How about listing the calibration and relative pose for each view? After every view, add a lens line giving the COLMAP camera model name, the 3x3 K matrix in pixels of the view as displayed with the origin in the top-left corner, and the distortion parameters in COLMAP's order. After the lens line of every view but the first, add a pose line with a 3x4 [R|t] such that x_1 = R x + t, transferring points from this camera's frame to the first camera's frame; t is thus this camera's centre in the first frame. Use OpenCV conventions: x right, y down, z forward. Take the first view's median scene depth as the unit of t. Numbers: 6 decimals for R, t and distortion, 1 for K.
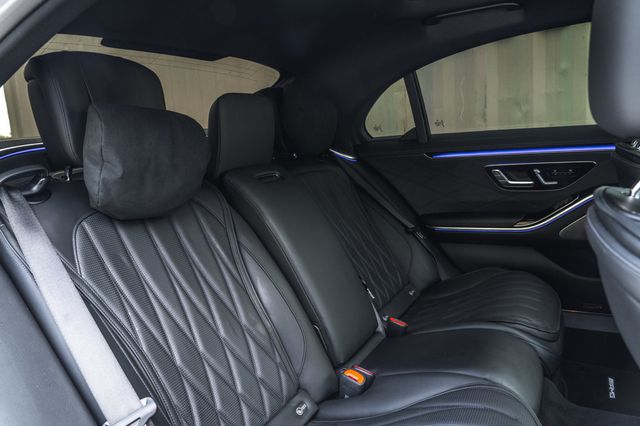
lens RADIAL K [[473.2, 0, 320.0], [0, 473.2, 213.0], [0, 0, 1]] dist [-0.009019, -0.001818]
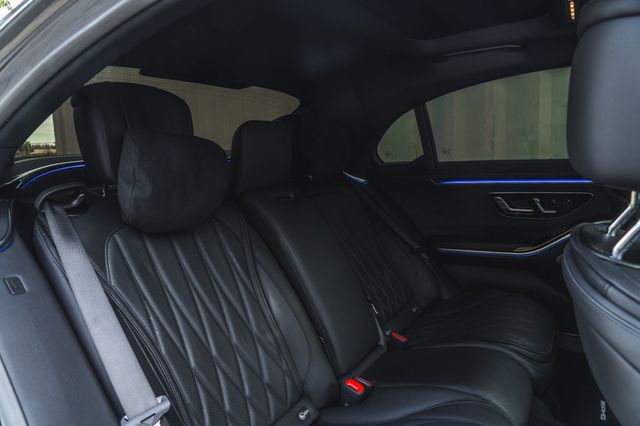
lens RADIAL K [[448.2, 0, 320.0], [0, 448.2, 213.0], [0, 0, 1]] dist [-0.008767, -0.002041]
pose [[0.998551, 0.038699, -0.037389, 0.017061], [-0.039857, 0.998732, -0.030755, -0.014052], [0.036151, 0.032201, 0.998827, -0.034289]]
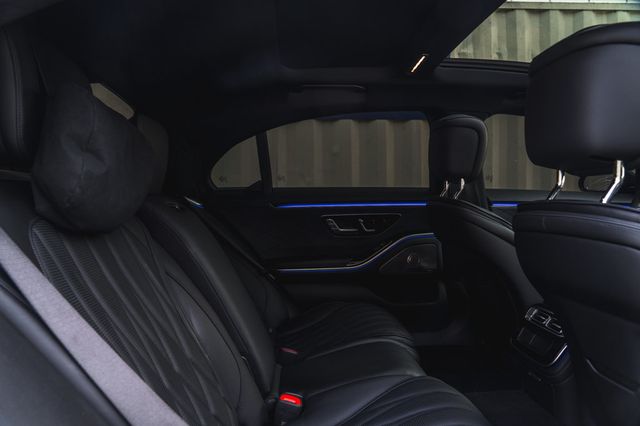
lens RADIAL K [[435.8, 0, 320.0], [0, 435.8, 213.0], [0, 0, 1]] dist [-0.019996, -0.001756]
pose [[0.843035, 0.050406, 0.535492, -0.394175], [0.035745, 0.988147, -0.149288, 0.093322], [-0.536670, 0.144996, 0.831241, 0.141109]]
